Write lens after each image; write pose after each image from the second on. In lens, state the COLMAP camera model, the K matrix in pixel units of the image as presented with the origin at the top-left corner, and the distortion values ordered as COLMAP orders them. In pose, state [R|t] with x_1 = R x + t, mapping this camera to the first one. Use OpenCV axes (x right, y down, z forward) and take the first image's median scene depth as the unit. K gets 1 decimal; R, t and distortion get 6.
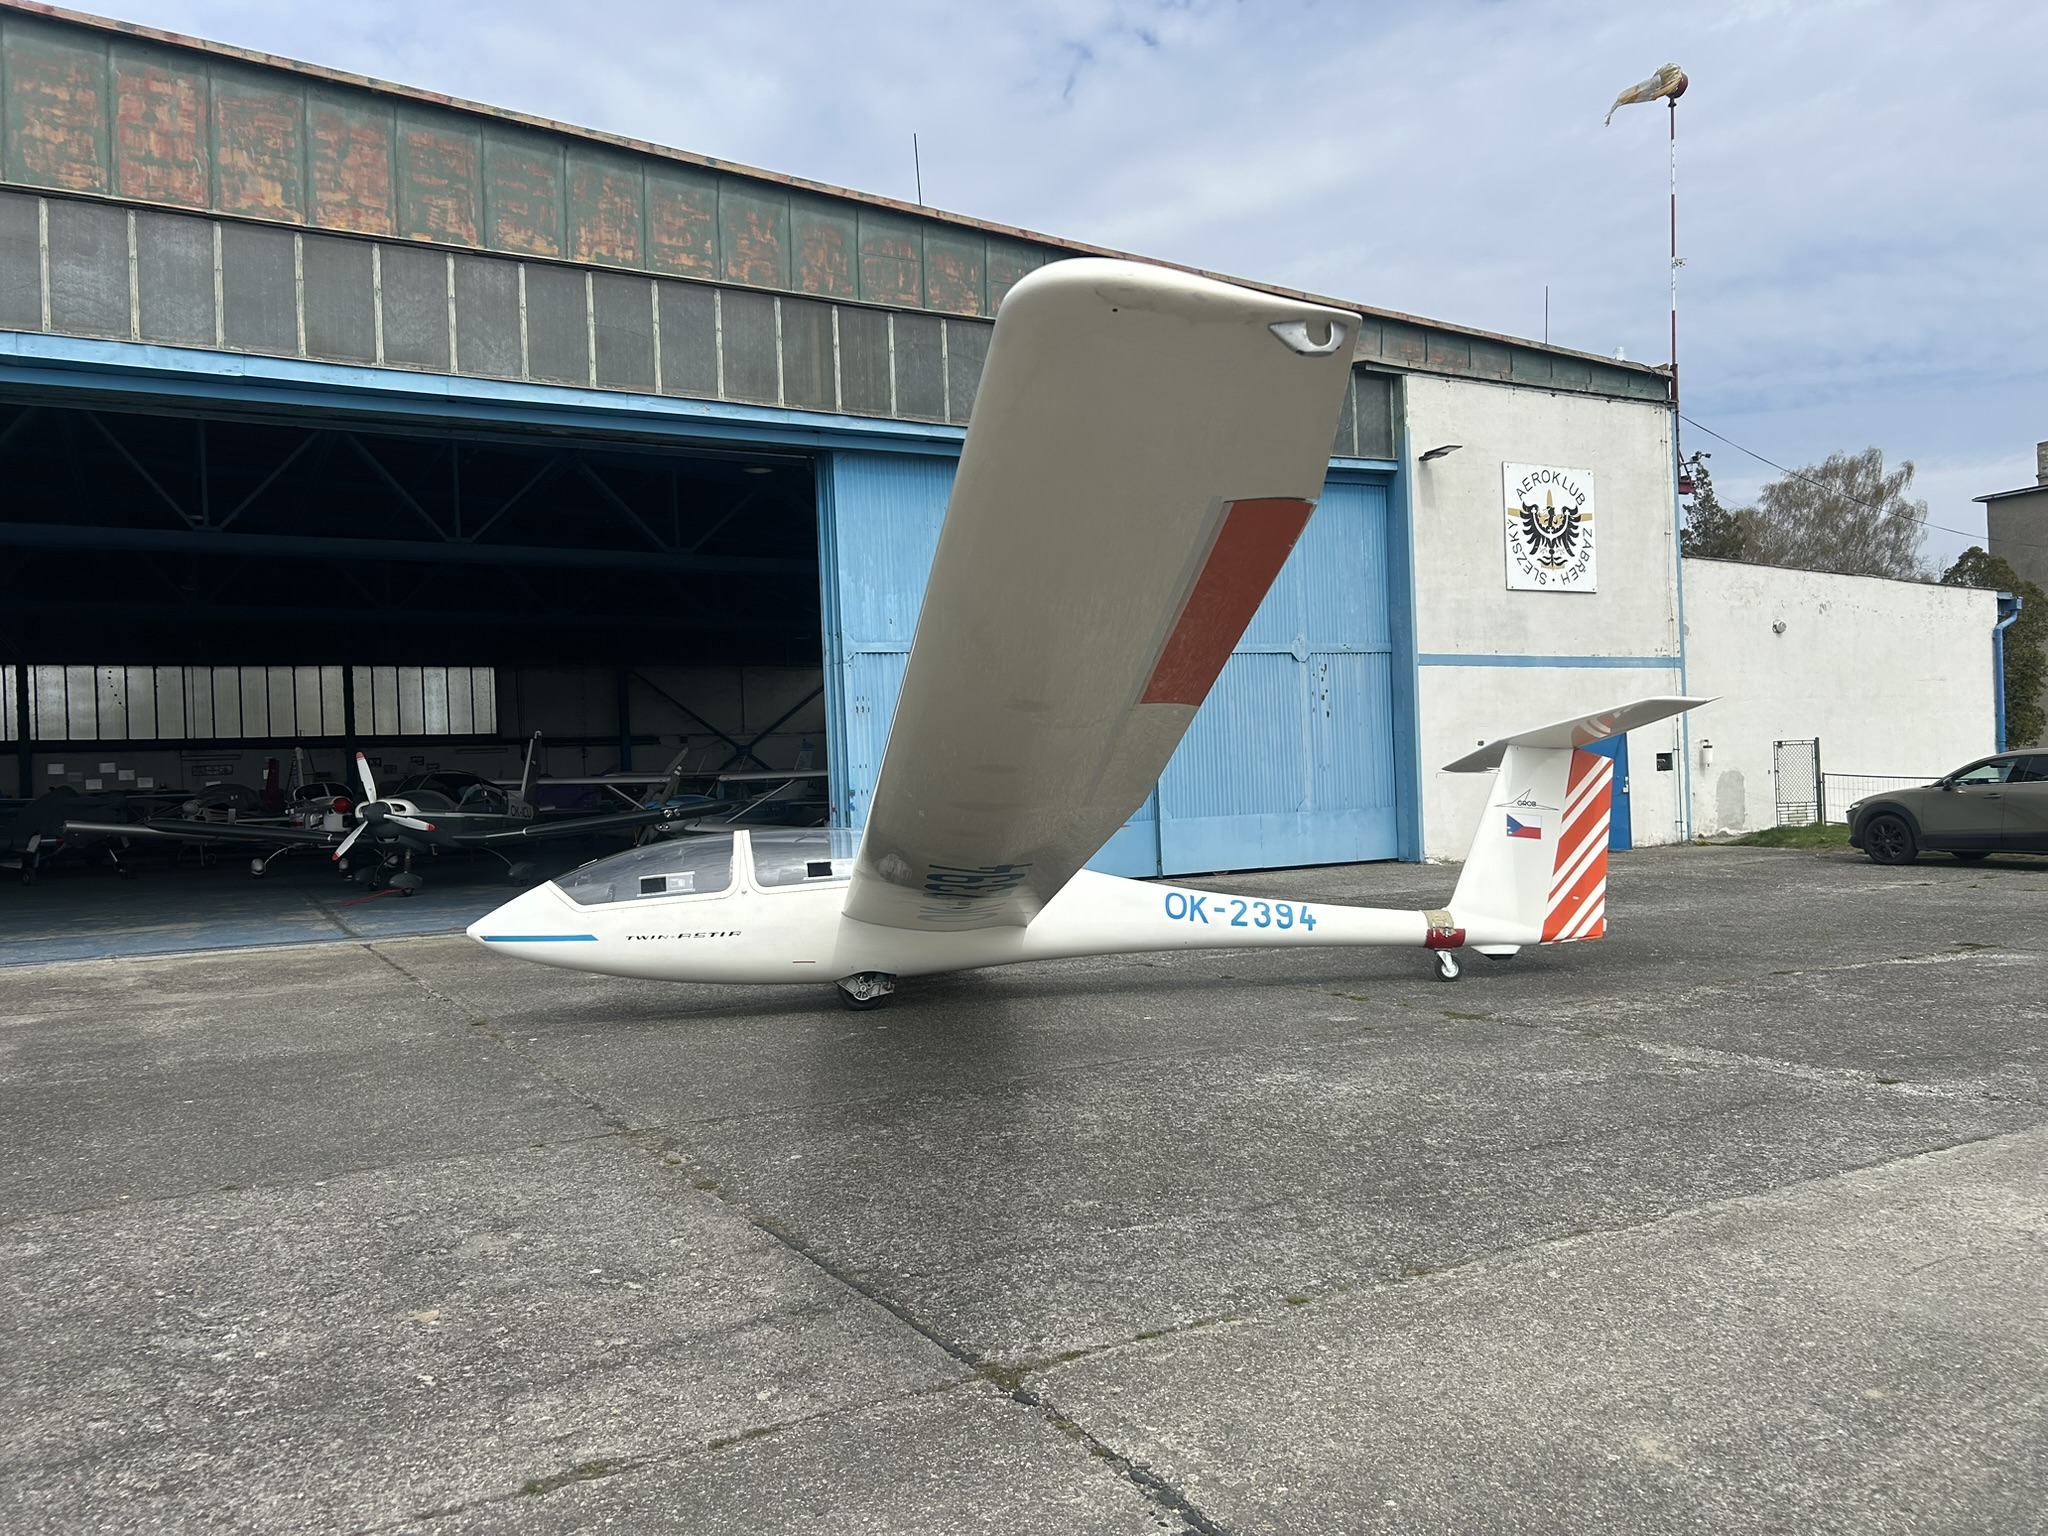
lens RADIAL K [[1544.0, 0, 1024.0], [0, 1544.0, 768.0], [0, 0, 1]] dist [0.054747, -0.053141]
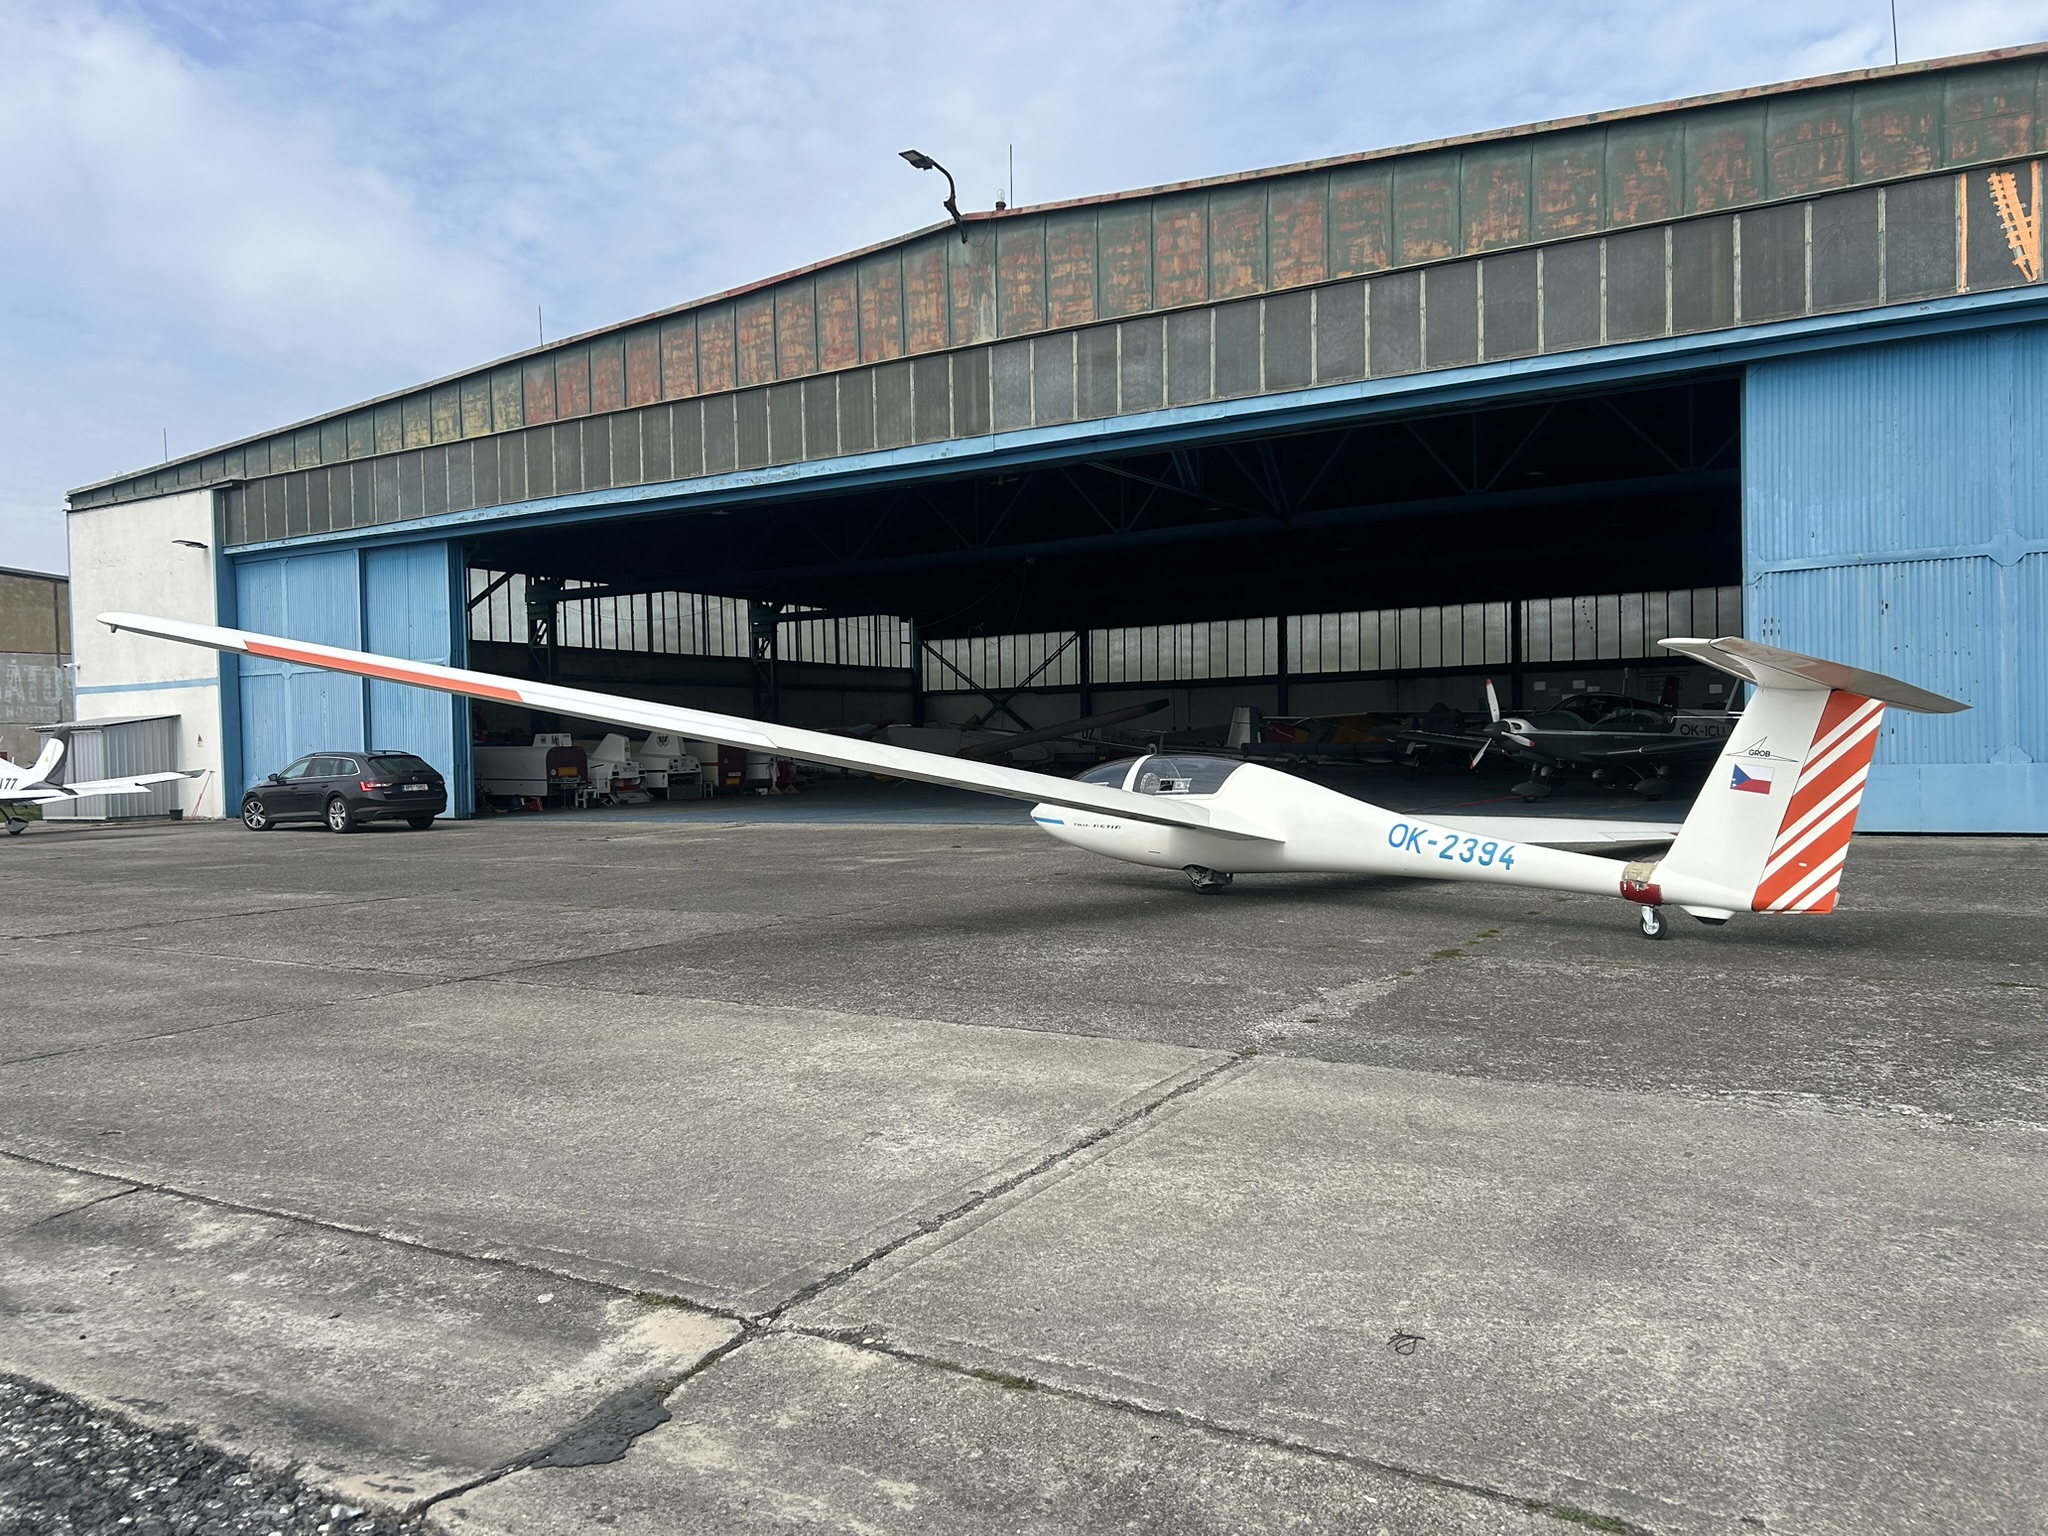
lens RADIAL K [[1540.4, 0, 985.6], [0, 1540.4, 793.3], [0, 0, 1]] dist [0.002329, -0.005151]
pose [[0.490276, 0.053343, -0.869933, 0.560727], [0.014492, 0.997488, 0.069332, -0.013859], [0.871447, -0.046599, 0.488271, 0.121425]]
